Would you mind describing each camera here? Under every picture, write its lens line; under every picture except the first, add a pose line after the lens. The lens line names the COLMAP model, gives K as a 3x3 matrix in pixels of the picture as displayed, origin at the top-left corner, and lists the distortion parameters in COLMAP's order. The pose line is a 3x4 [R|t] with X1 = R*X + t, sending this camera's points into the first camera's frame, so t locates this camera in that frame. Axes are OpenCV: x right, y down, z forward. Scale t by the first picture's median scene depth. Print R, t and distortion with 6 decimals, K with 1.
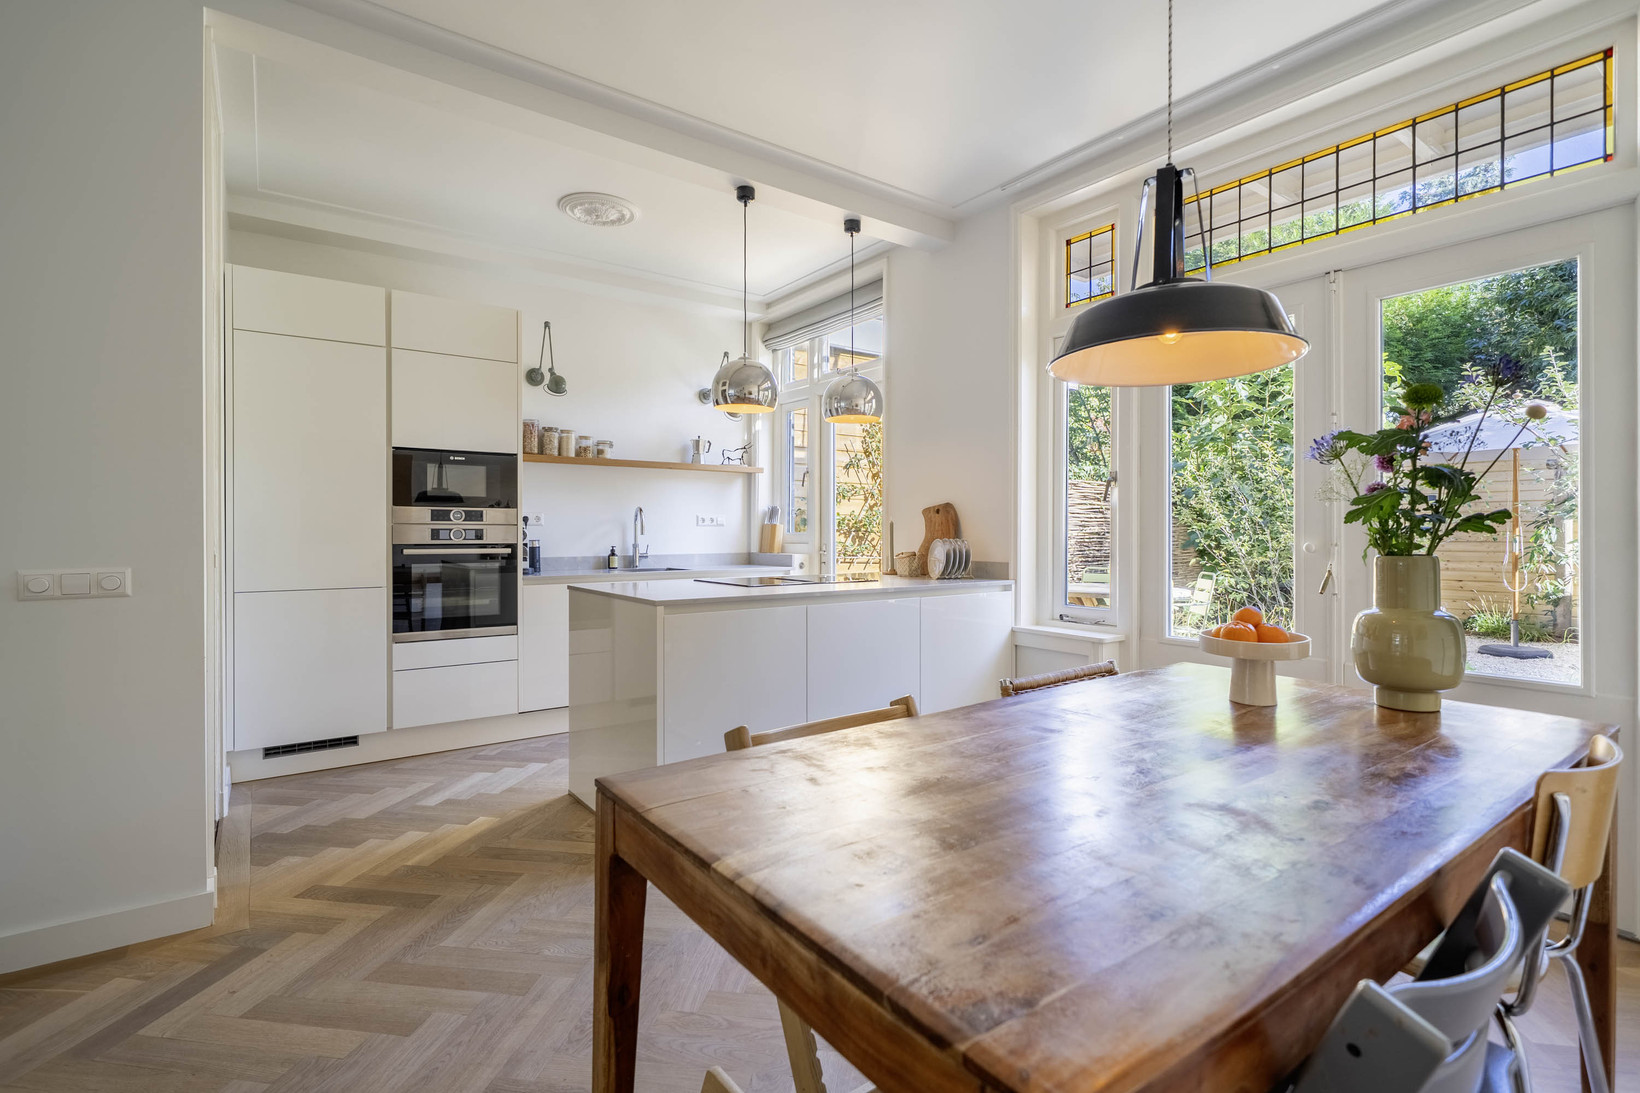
lens RADIAL K [[764.7, 0, 880.5], [0, 764.7, 536.4], [0, 0, 1]] dist [-0.009300, 0.003496]
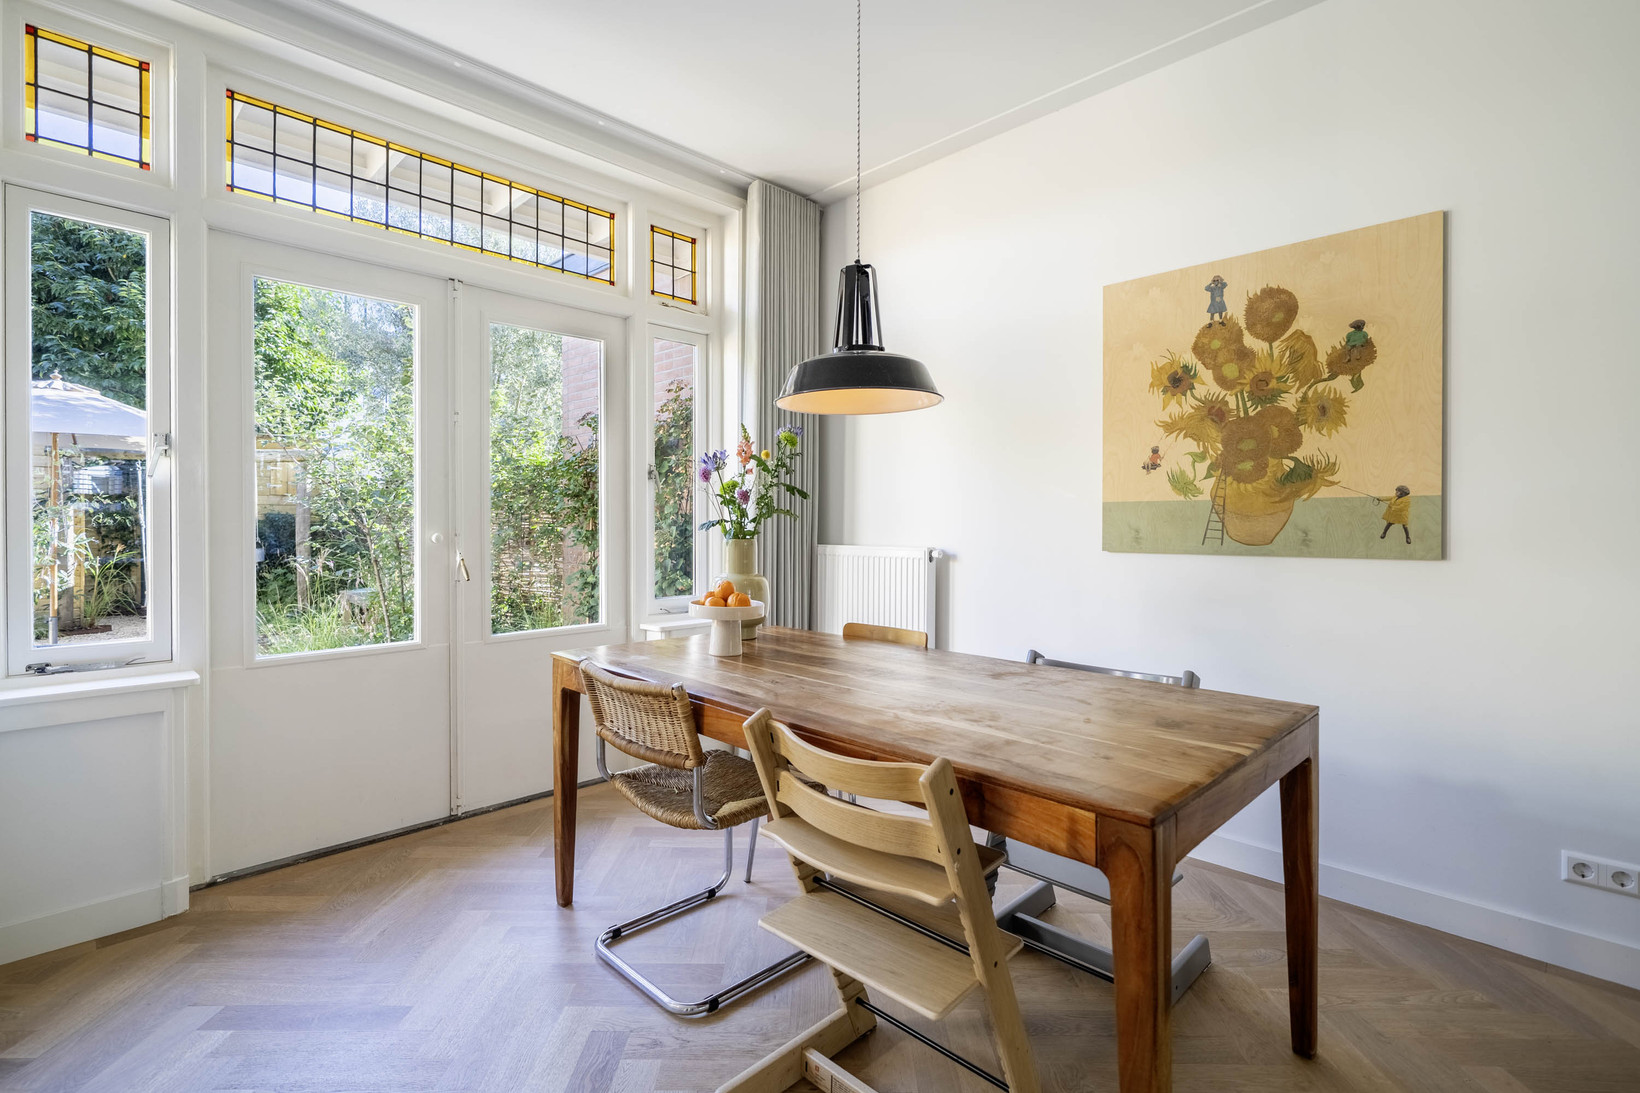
lens RADIAL K [[764.7, 0, 790.3], [0, 764.7, 529.7], [0, 0, 1]] dist [-0.009300, 0.003496]
pose [[-0.106541, -0.003270, 0.994303, -0.387662], [0.004642, 0.999982, 0.003786, 0.002914], [-0.994297, 0.005019, -0.106524, 0.505648]]
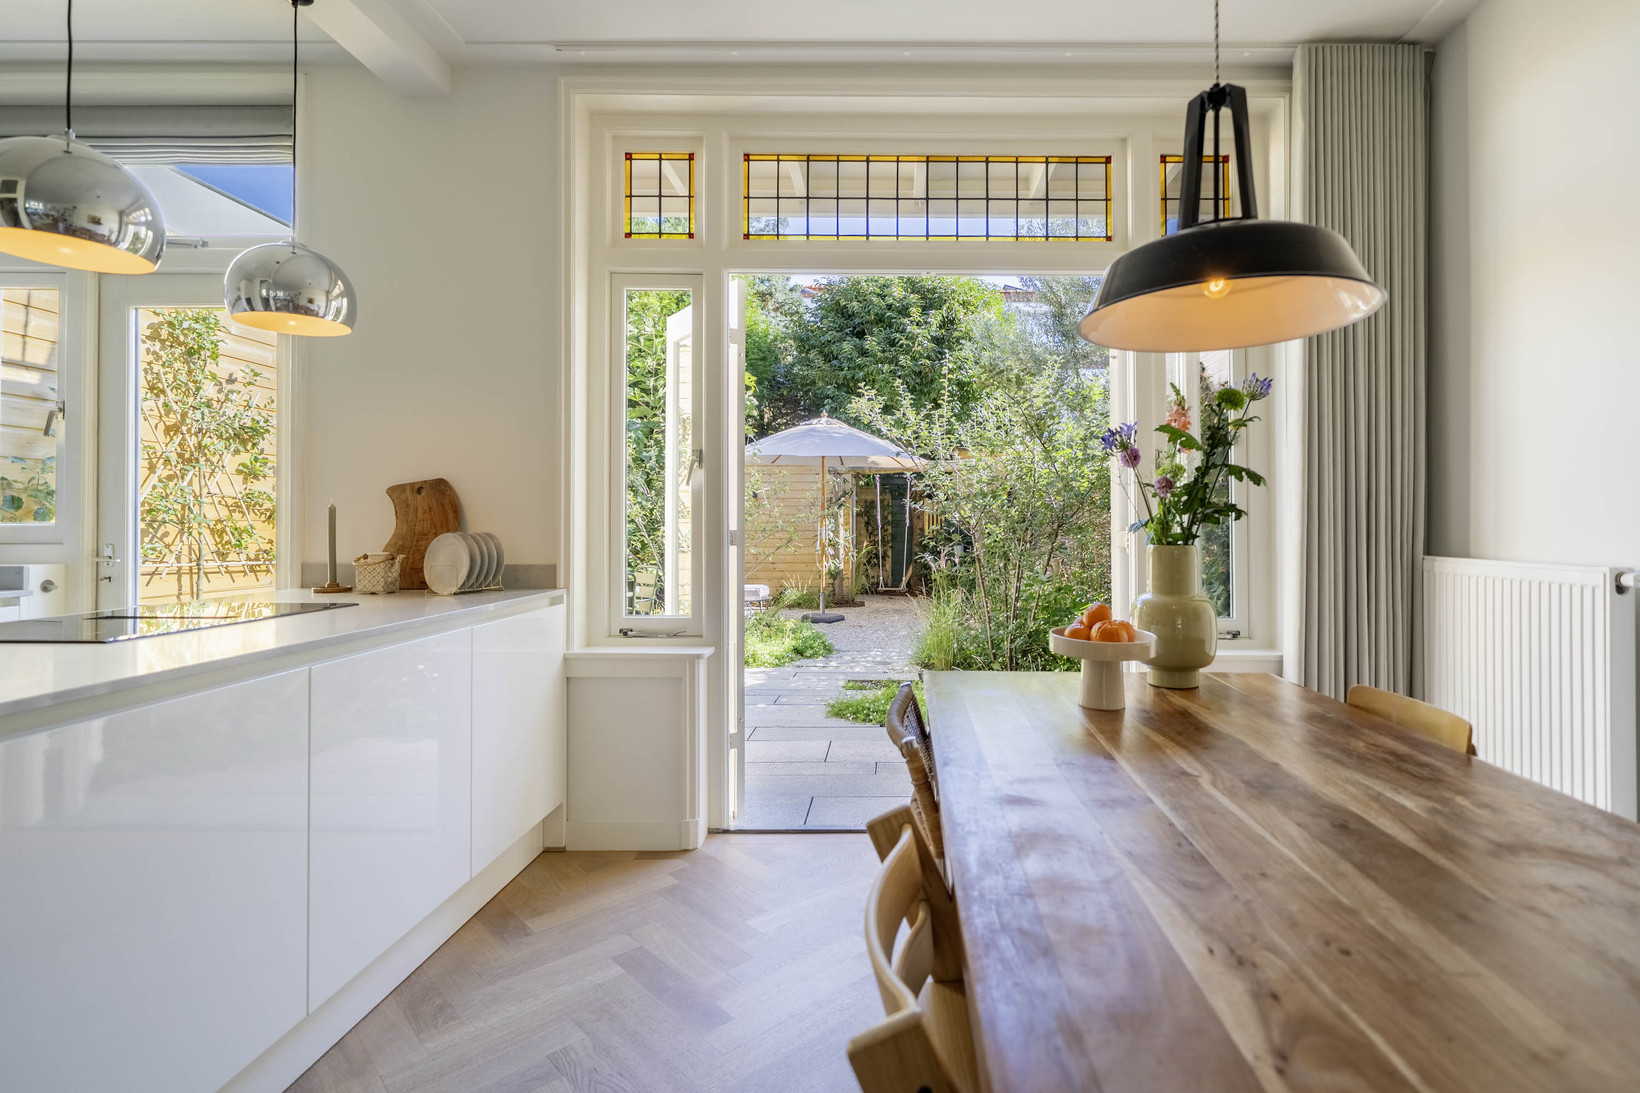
lens RADIAL K [[764.7, 0, 882.7], [0, 764.7, 512.9], [0, 0, 1]] dist [-0.009300, 0.003496]
pose [[0.631314, 0.010576, 0.775455, -0.198901], [0.003505, 0.999858, -0.016490, -0.001638], [-0.775519, 0.013128, 0.631188, 0.305025]]
